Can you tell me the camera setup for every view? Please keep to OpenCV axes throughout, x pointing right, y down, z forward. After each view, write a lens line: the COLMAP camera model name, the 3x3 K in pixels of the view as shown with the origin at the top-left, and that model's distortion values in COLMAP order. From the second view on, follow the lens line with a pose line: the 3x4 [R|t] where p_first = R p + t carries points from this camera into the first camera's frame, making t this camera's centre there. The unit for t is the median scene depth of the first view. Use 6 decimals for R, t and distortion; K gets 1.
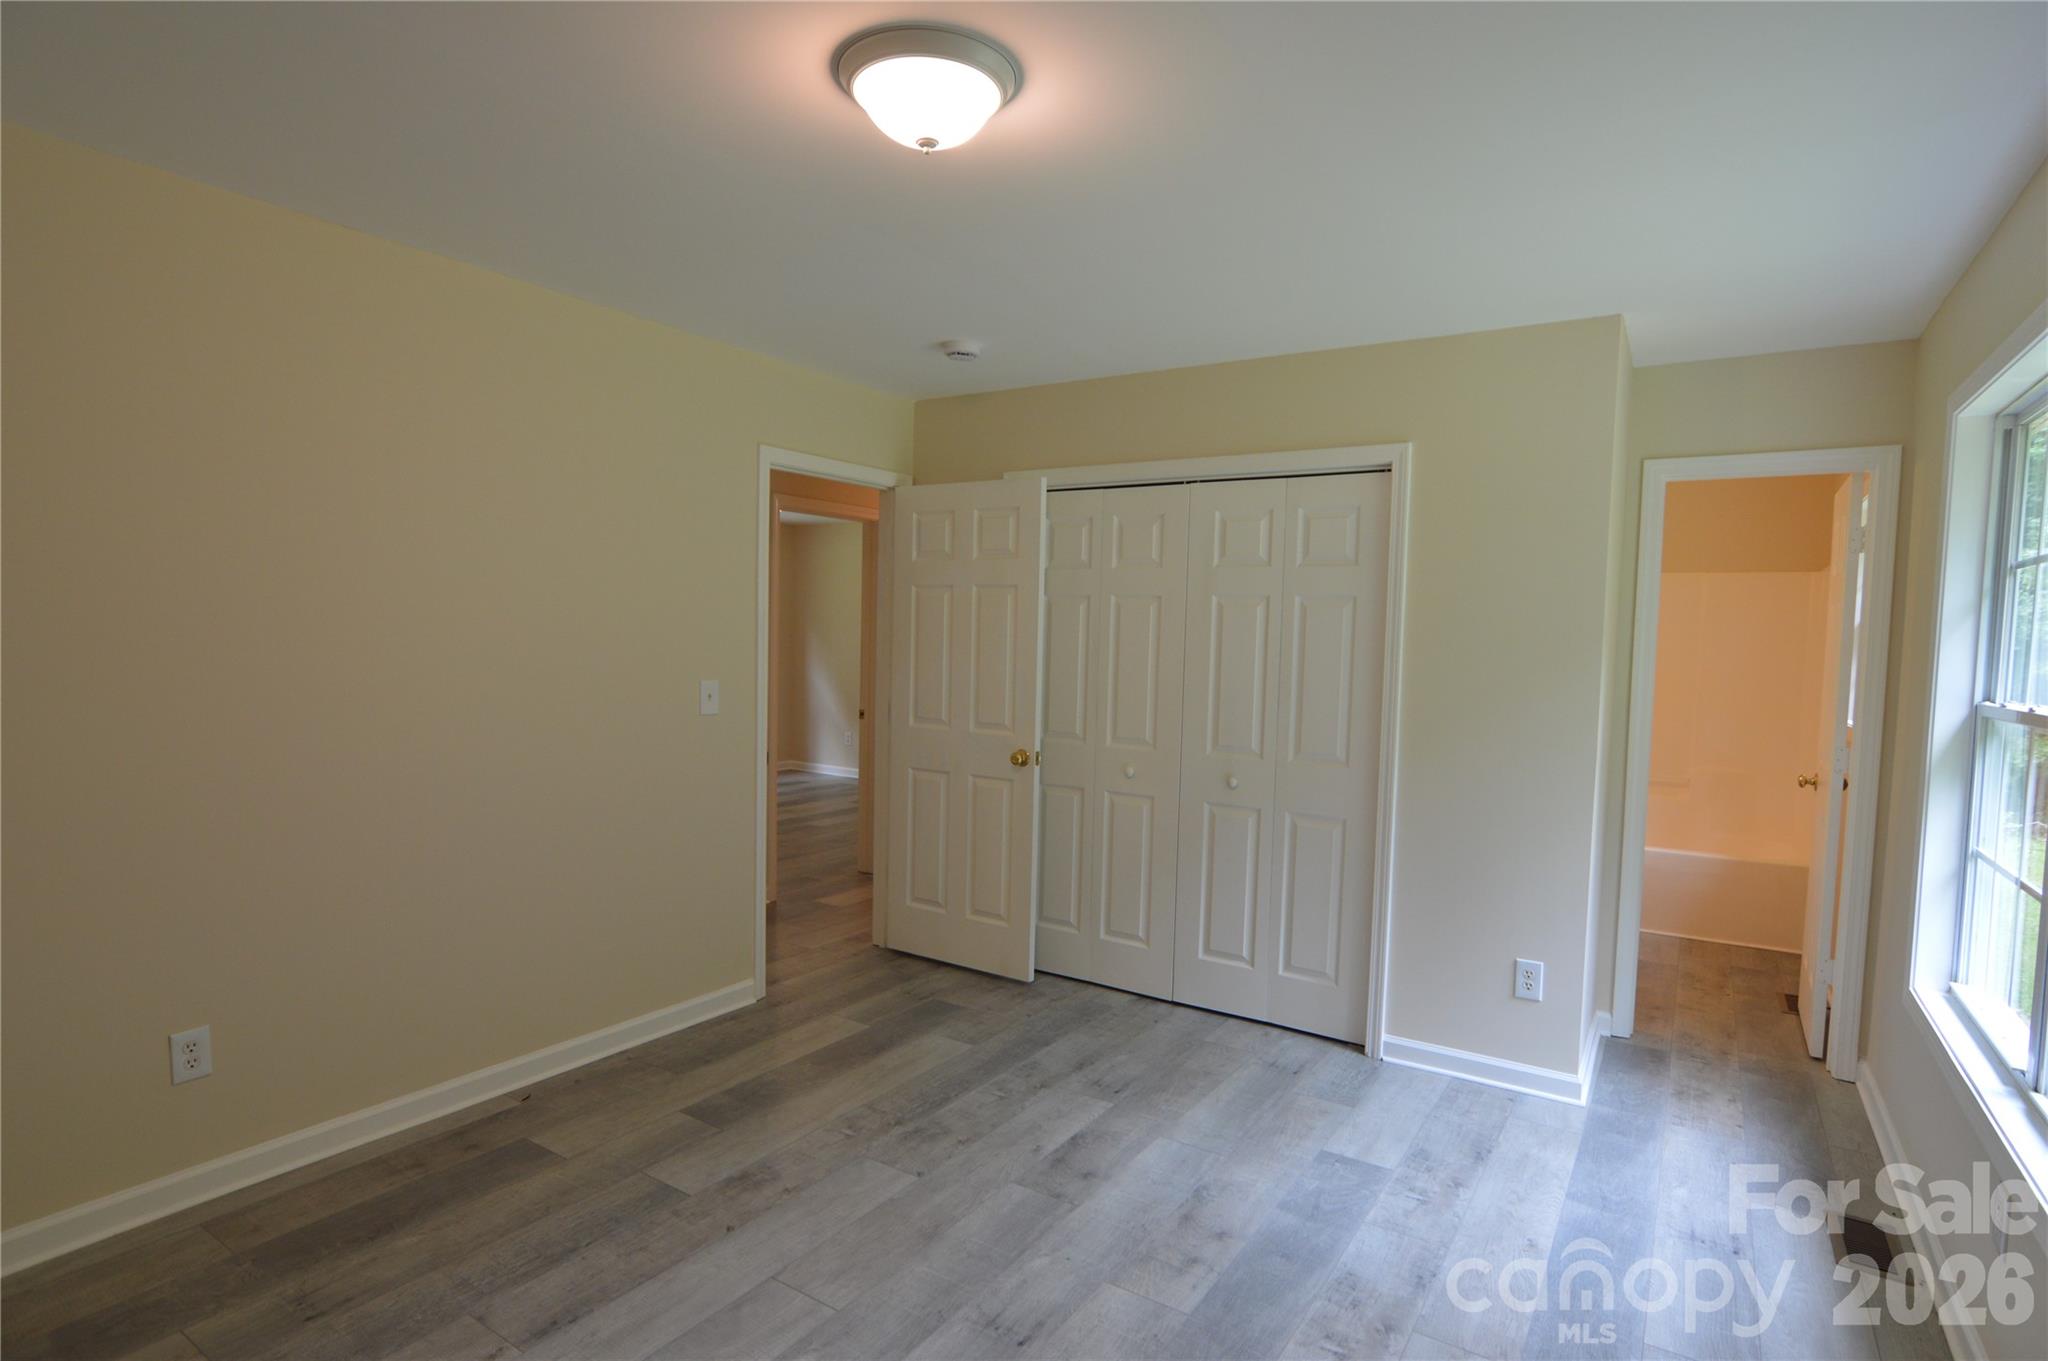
lens RADIAL K [[1054.8, 0, 1031.7], [0, 1054.8, 684.0], [0, 0, 1]] dist [-0.020371, 0.004839]
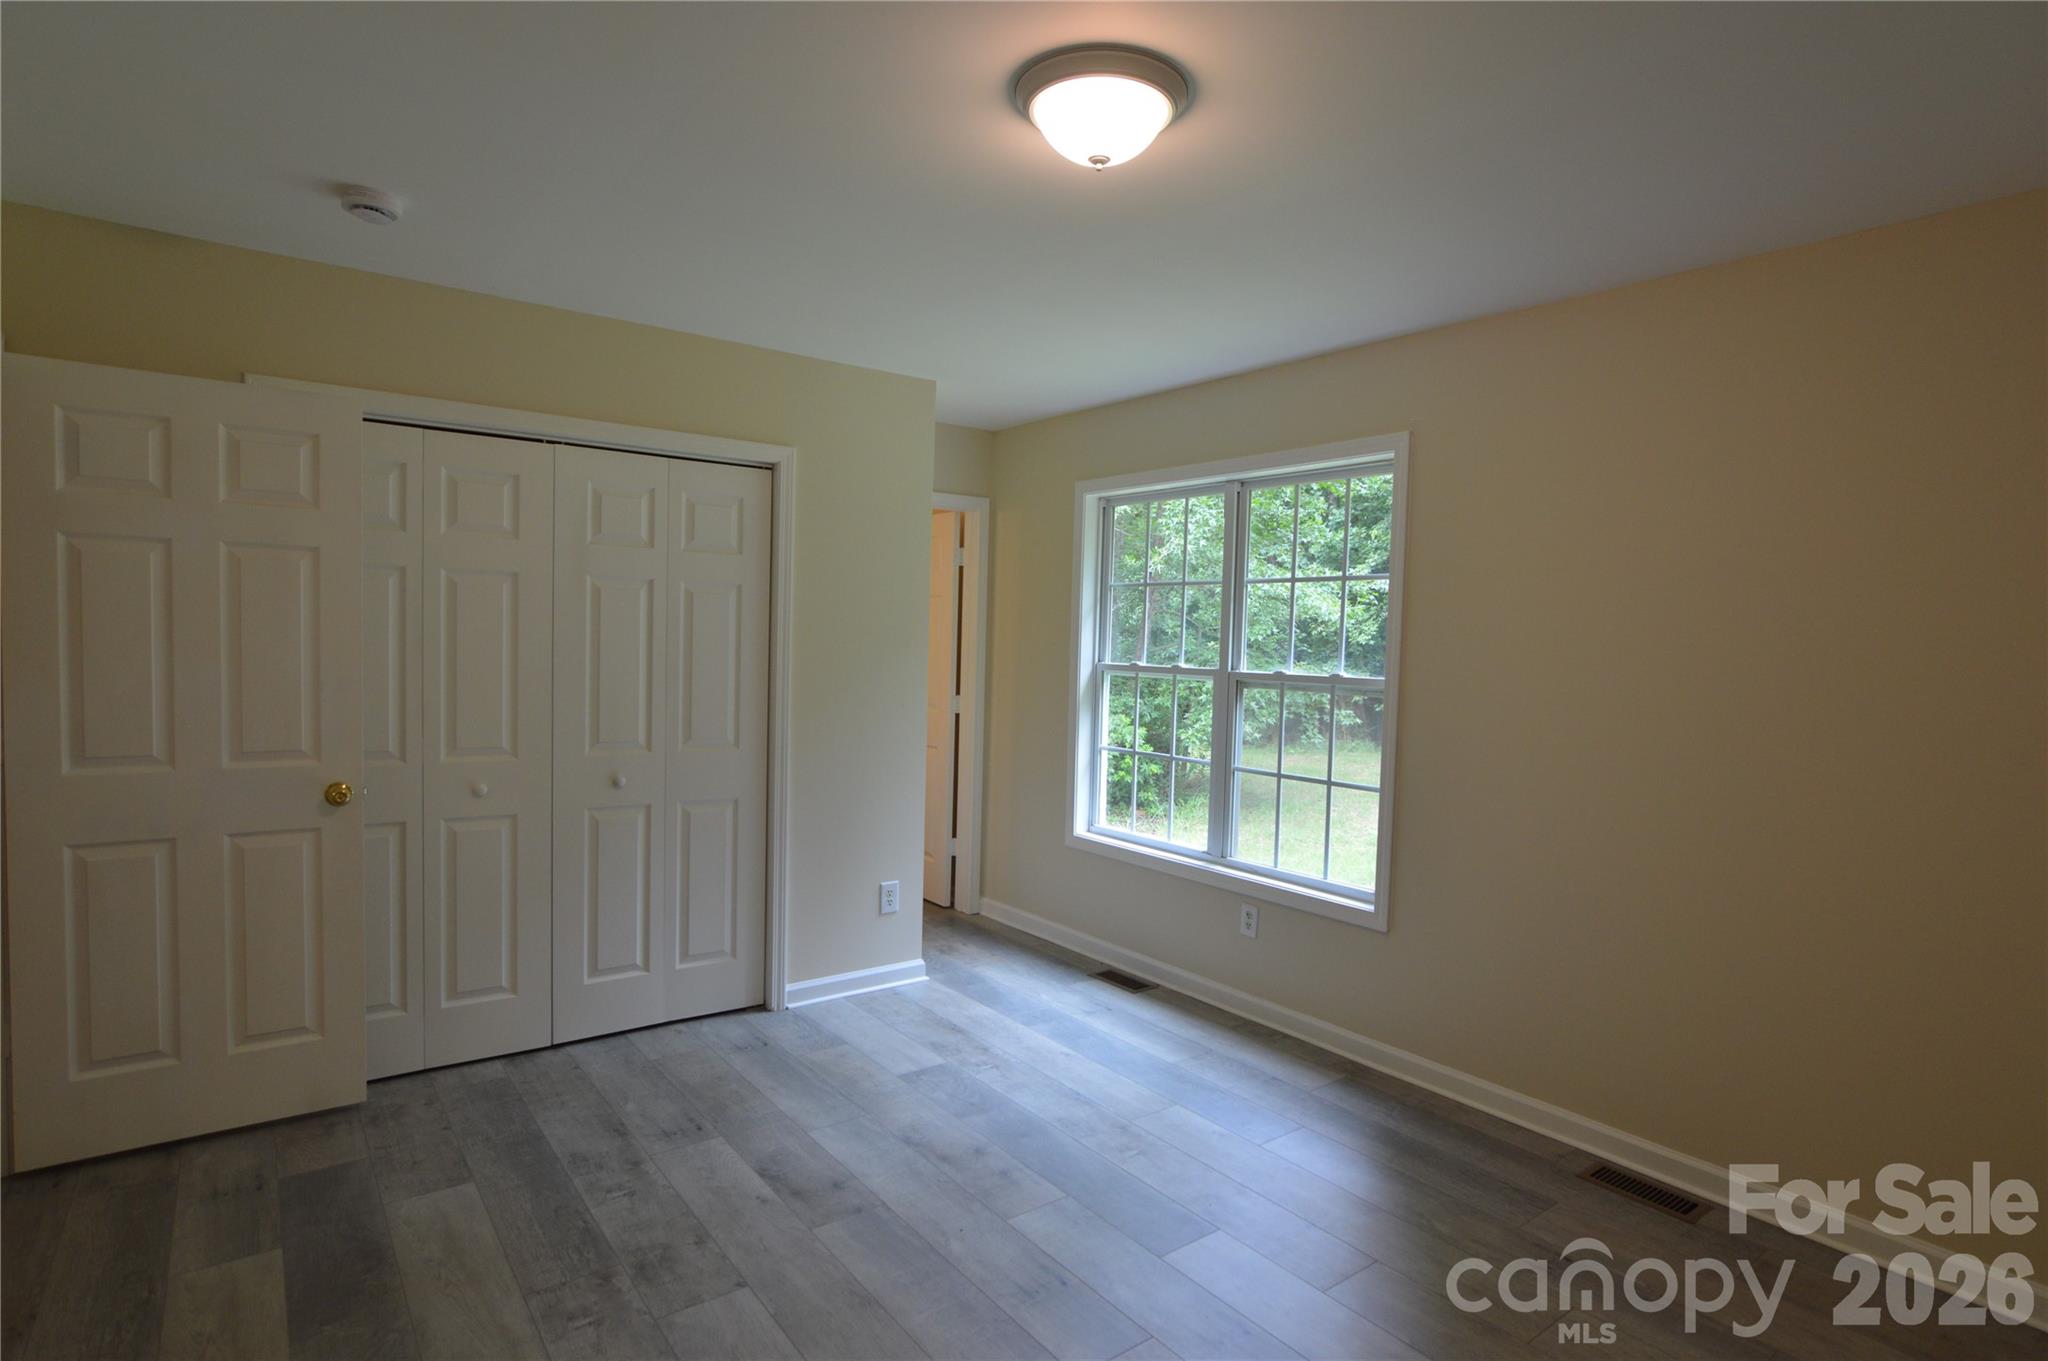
lens RADIAL K [[1054.8, 0, 1029.9], [0, 1054.8, 681.8], [0, 0, 1]] dist [-0.020371, 0.004839]
pose [[0.336479, -0.057375, 0.939941, -0.637660], [0.027704, 0.998313, 0.051021, -0.035100], [-0.941283, 0.008872, 0.337501, 0.412282]]
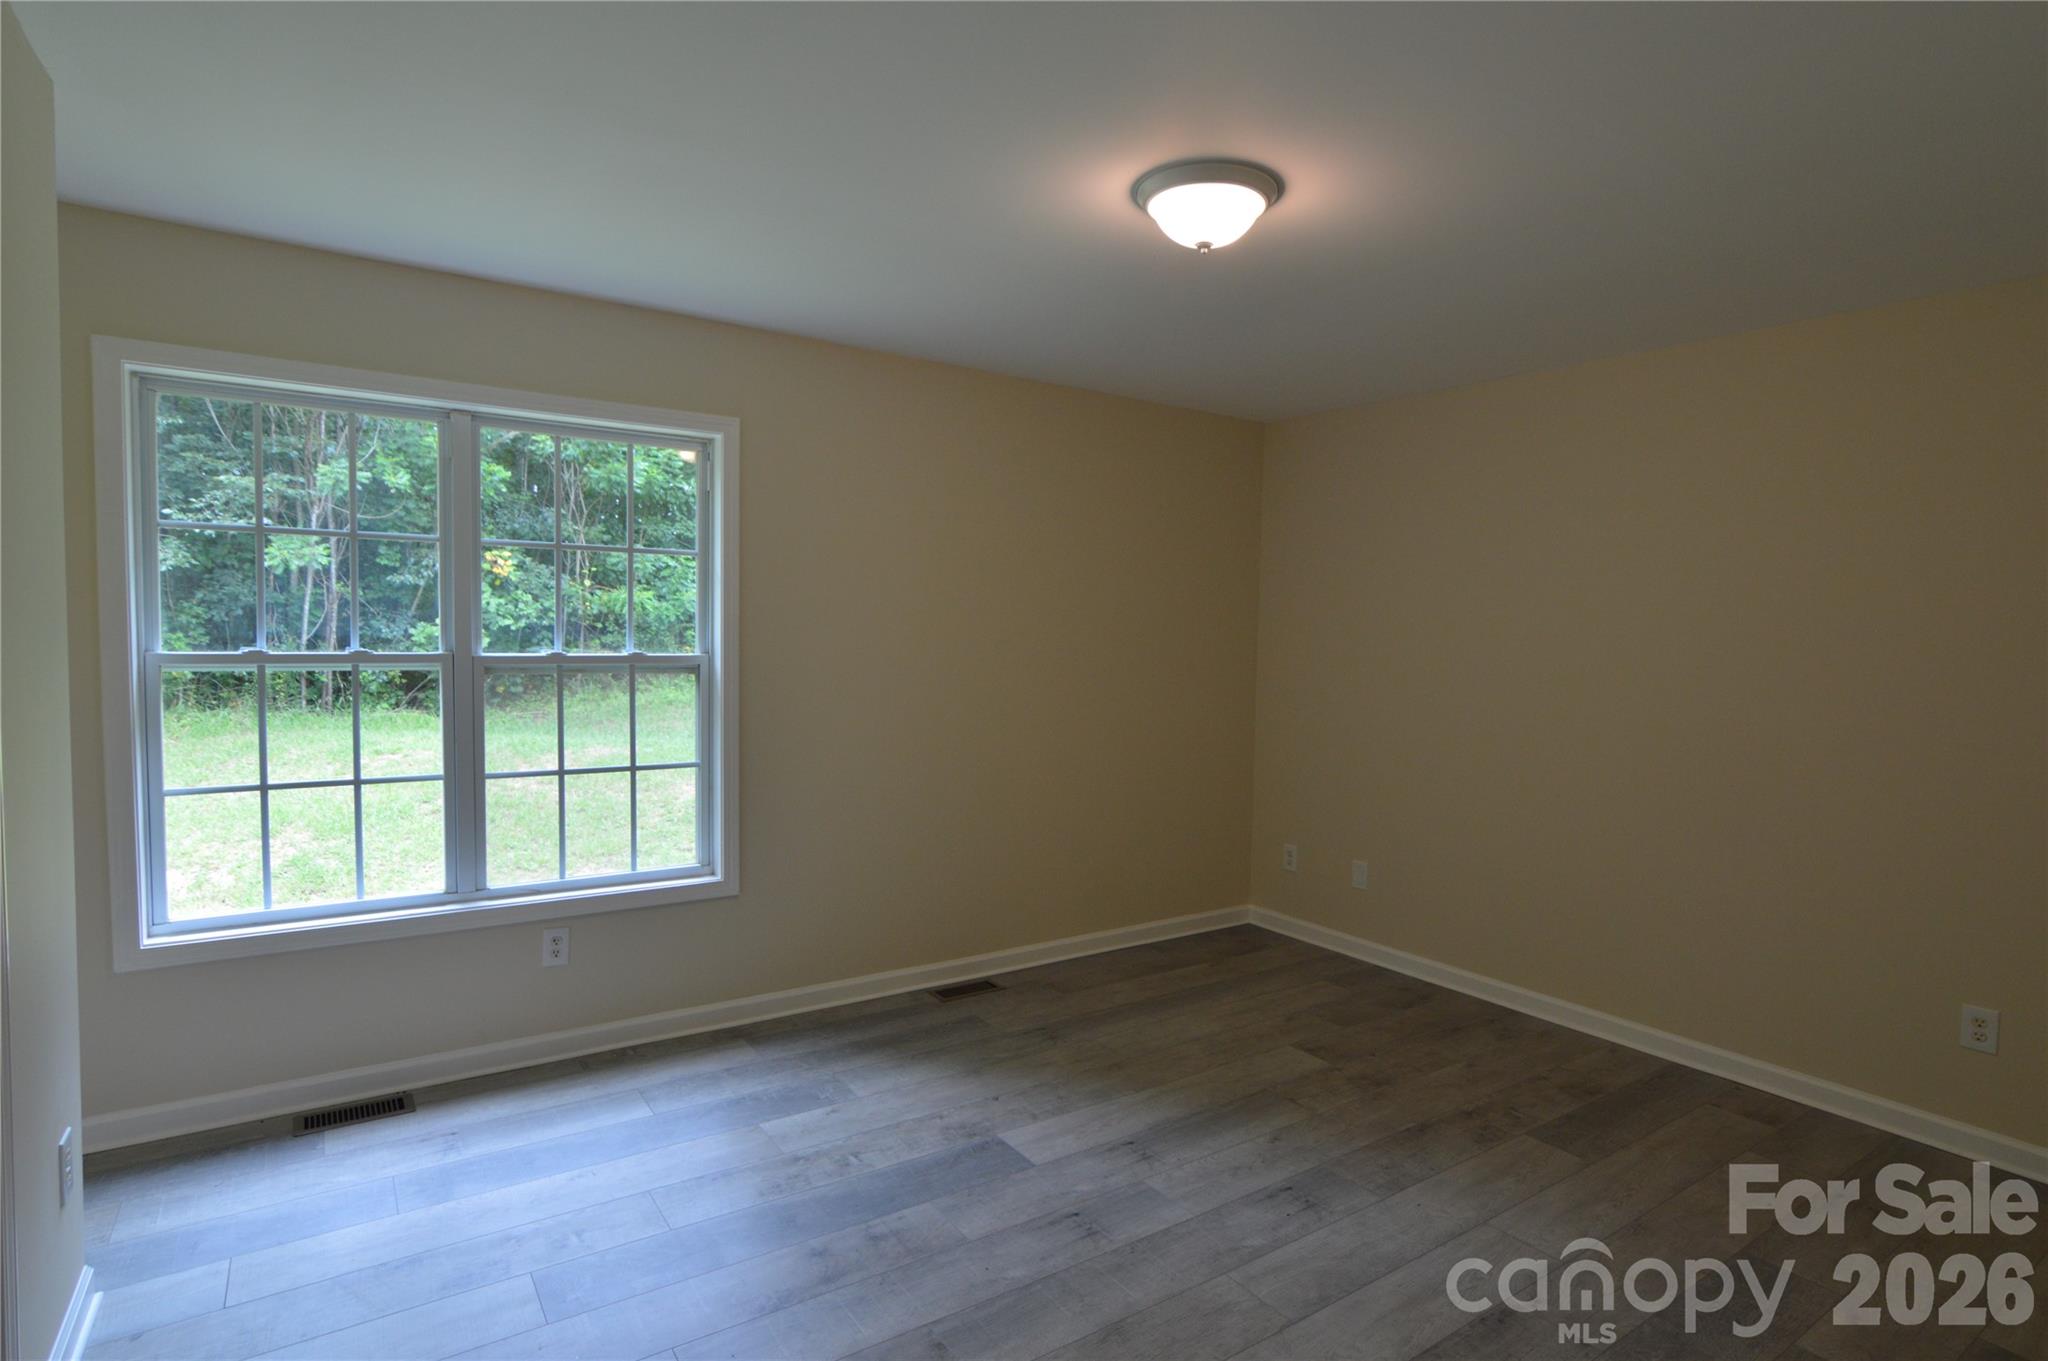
lens RADIAL K [[1054.8, 0, 1031.7], [0, 1054.8, 671.7], [0, 0, 1]] dist [-0.020371, 0.004839]
pose [[-0.923623, -0.059960, 0.378583, -0.240991], [-0.025559, 0.995125, 0.095252, -0.068517], [-0.382448, 0.078300, -0.920653, 1.308358]]
